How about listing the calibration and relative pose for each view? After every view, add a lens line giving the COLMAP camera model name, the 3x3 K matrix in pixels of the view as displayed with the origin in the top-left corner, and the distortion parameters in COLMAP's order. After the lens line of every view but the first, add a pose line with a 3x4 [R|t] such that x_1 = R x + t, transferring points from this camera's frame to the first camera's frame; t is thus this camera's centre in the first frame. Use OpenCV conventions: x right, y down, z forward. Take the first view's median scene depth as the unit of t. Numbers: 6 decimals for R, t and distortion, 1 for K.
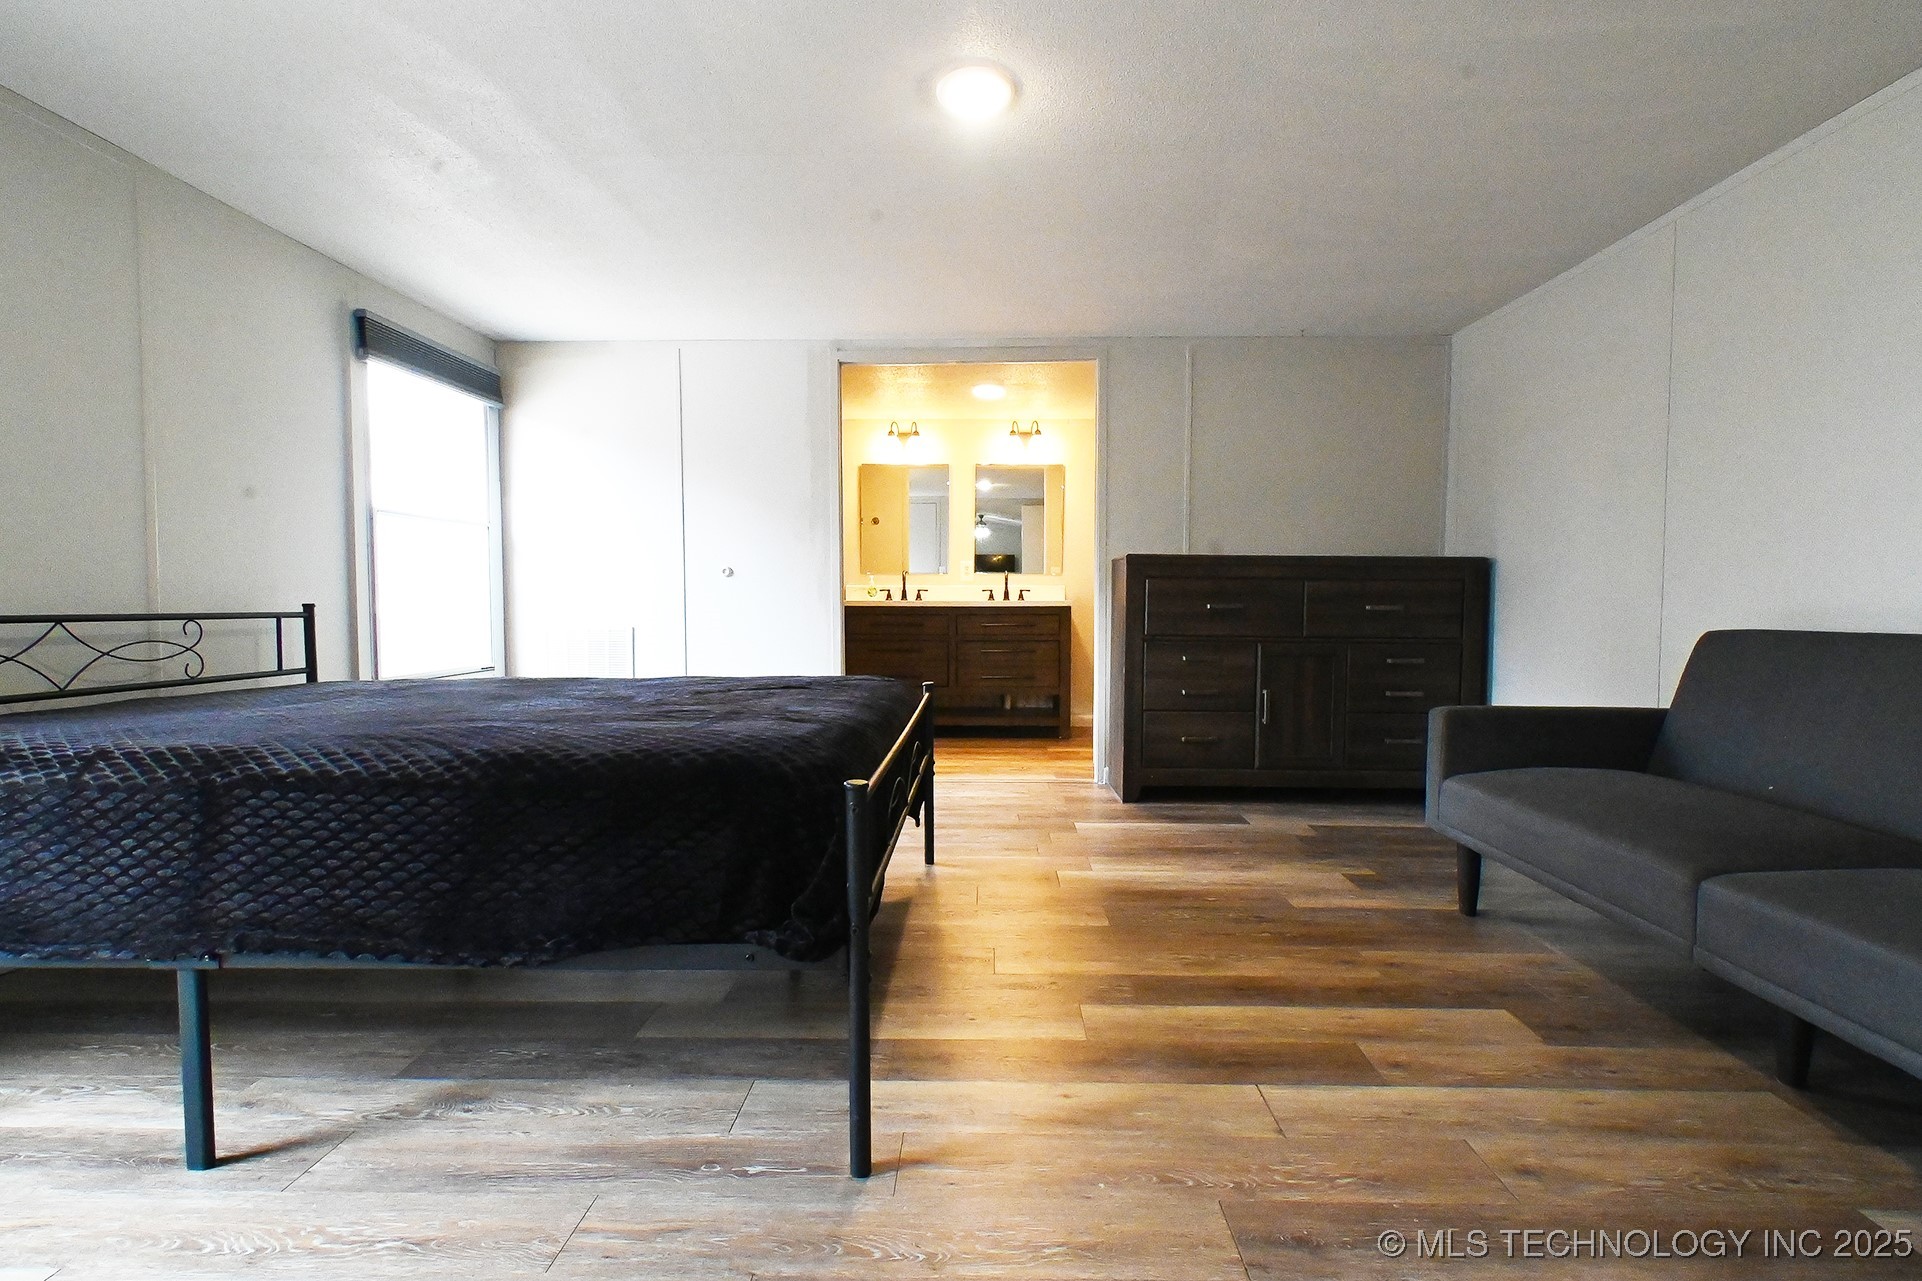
lens RADIAL K [[880.8, 0, 976.2], [0, 880.8, 638.4], [0, 0, 1]] dist [0.012467, -0.005074]
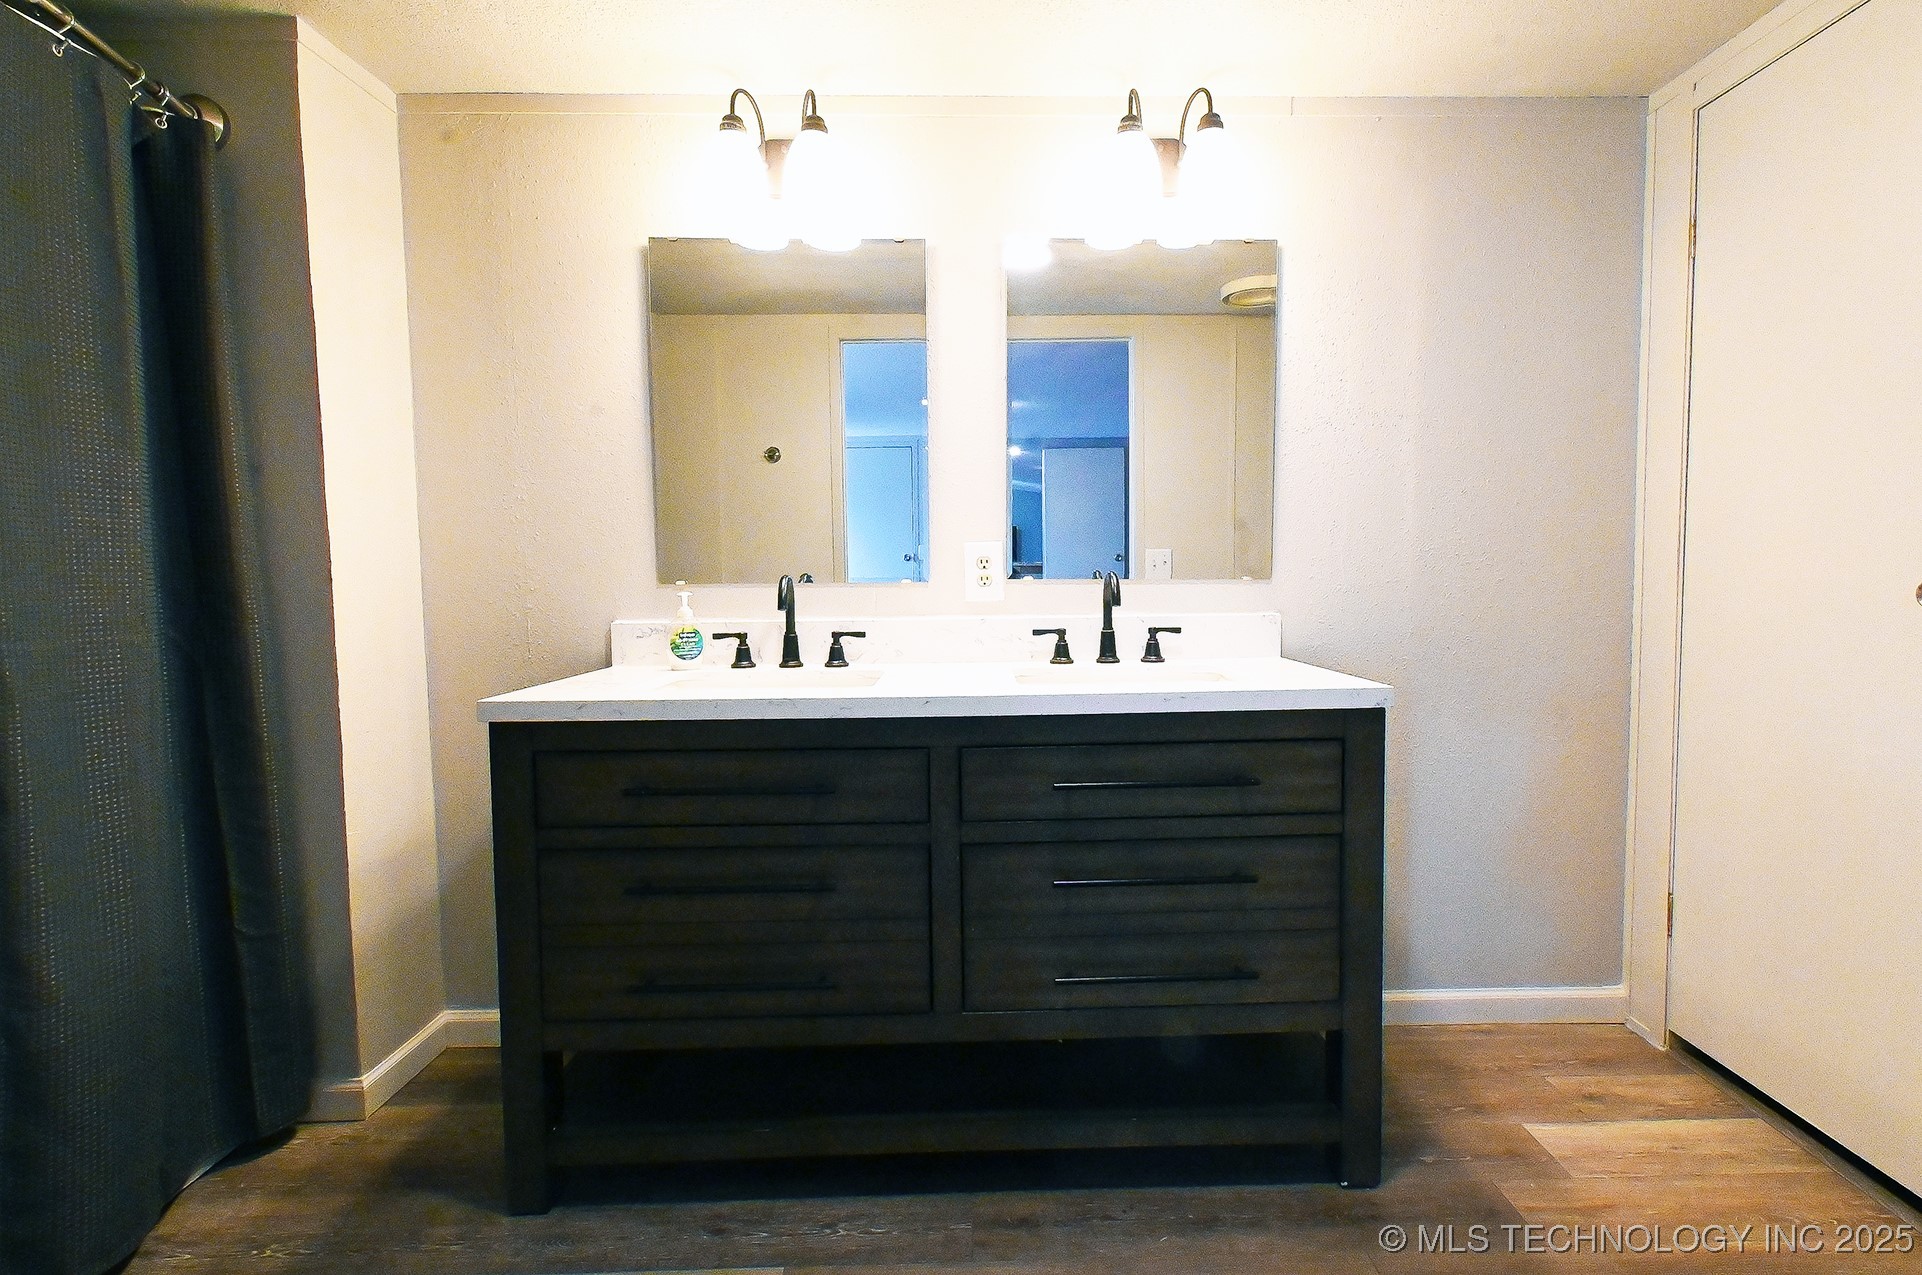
lens RADIAL K [[880.8, 0, 976.2], [0, 880.8, 635.4], [0, 0, 1]] dist [0.012467, -0.005074]
pose [[0.999572, -0.008689, 0.027924, -0.022492], [0.007982, 0.999648, 0.025308, -0.062515], [-0.028134, -0.025075, 0.999290, 0.688031]]
